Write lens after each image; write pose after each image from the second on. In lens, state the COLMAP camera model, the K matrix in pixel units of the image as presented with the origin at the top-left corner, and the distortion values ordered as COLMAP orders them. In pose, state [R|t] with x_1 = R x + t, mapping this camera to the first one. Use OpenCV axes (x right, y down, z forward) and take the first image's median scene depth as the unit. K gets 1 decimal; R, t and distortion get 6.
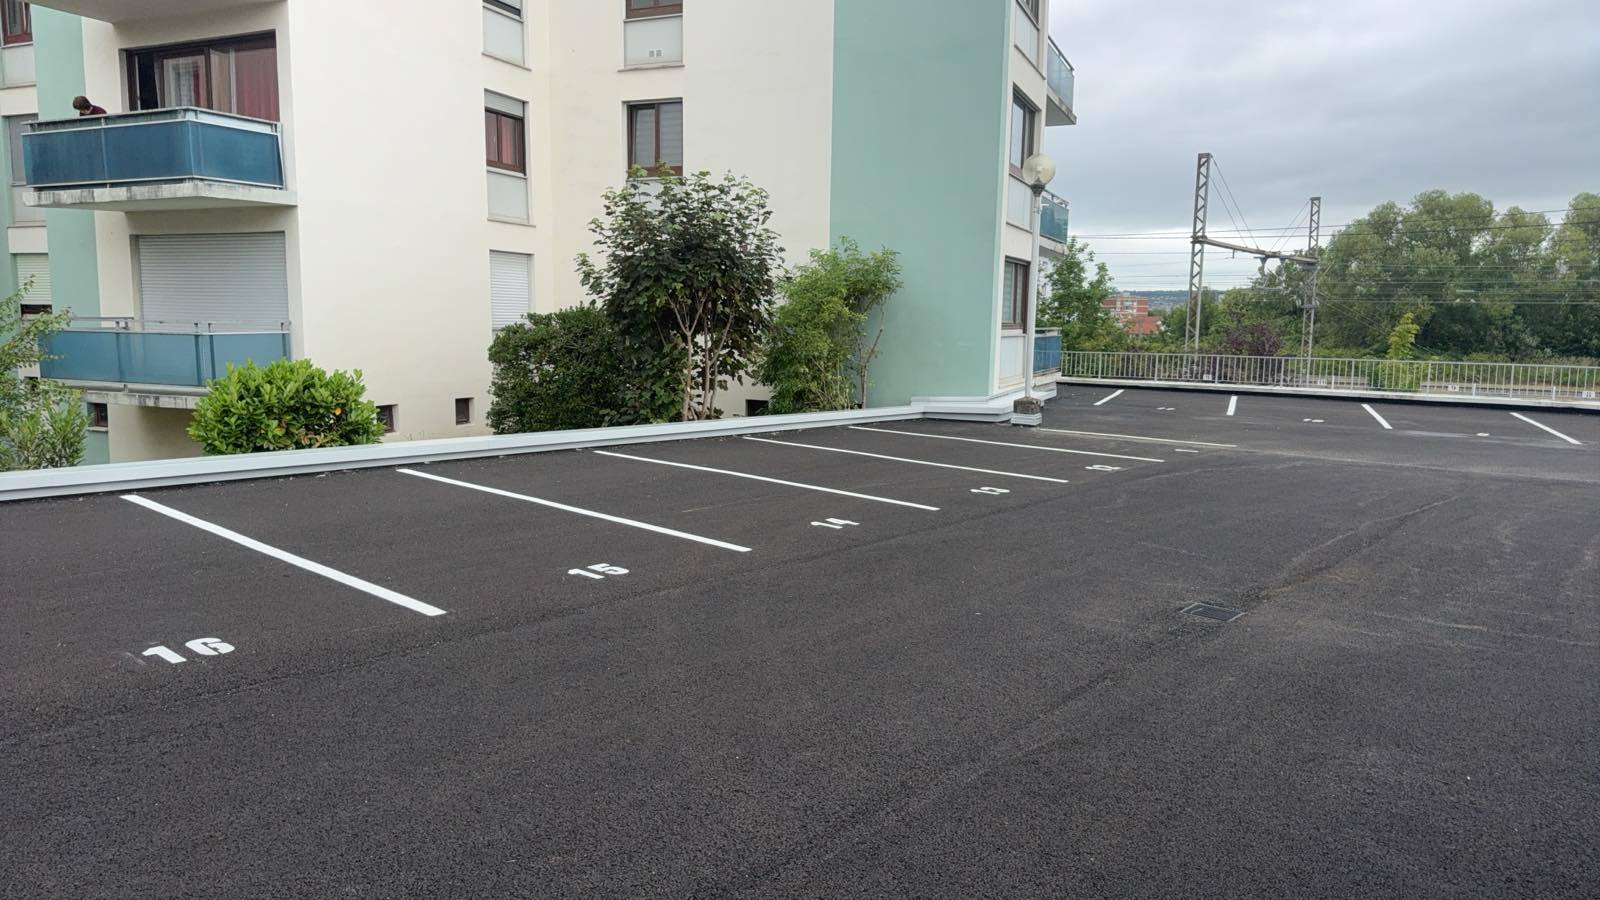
lens RADIAL K [[1069.8, 0, 800.0], [0, 1069.8, 450.0], [0, 0, 1]] dist [0.072857, -0.077668]
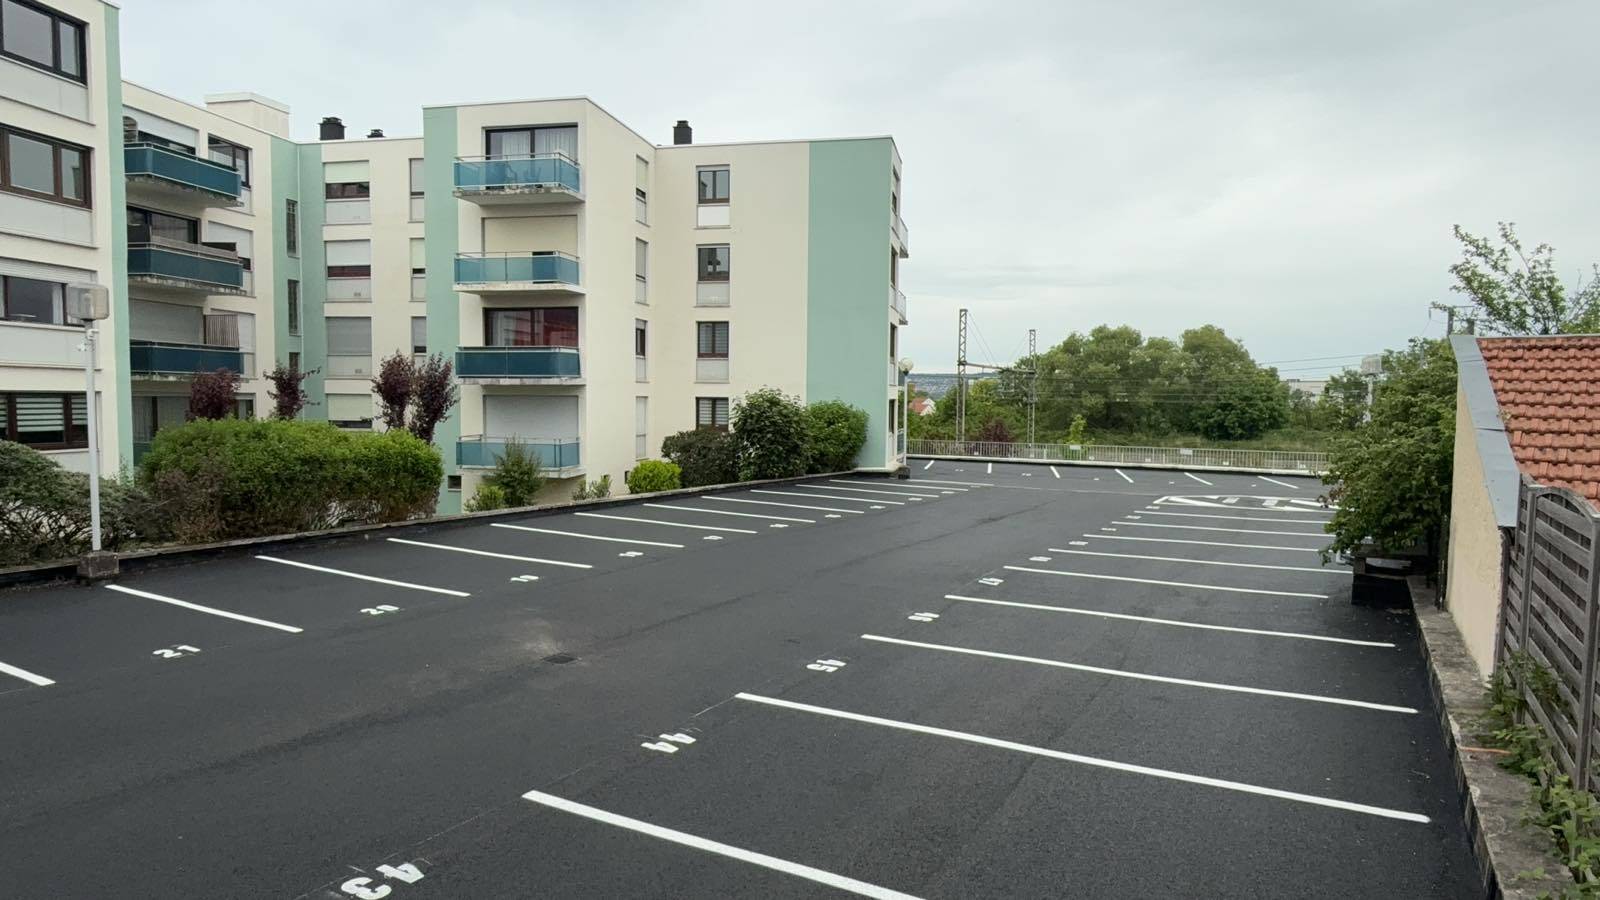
lens RADIAL K [[1015.7, 0, 800.0], [0, 1015.7, 450.0], [0, 0, 1]] dist [-0.000663, -0.000029]
pose [[0.979162, -0.015071, 0.202521, -0.311025], [0.028159, 0.997685, -0.061901, 0.030725], [-0.201119, 0.066314, 0.977320, -0.738482]]
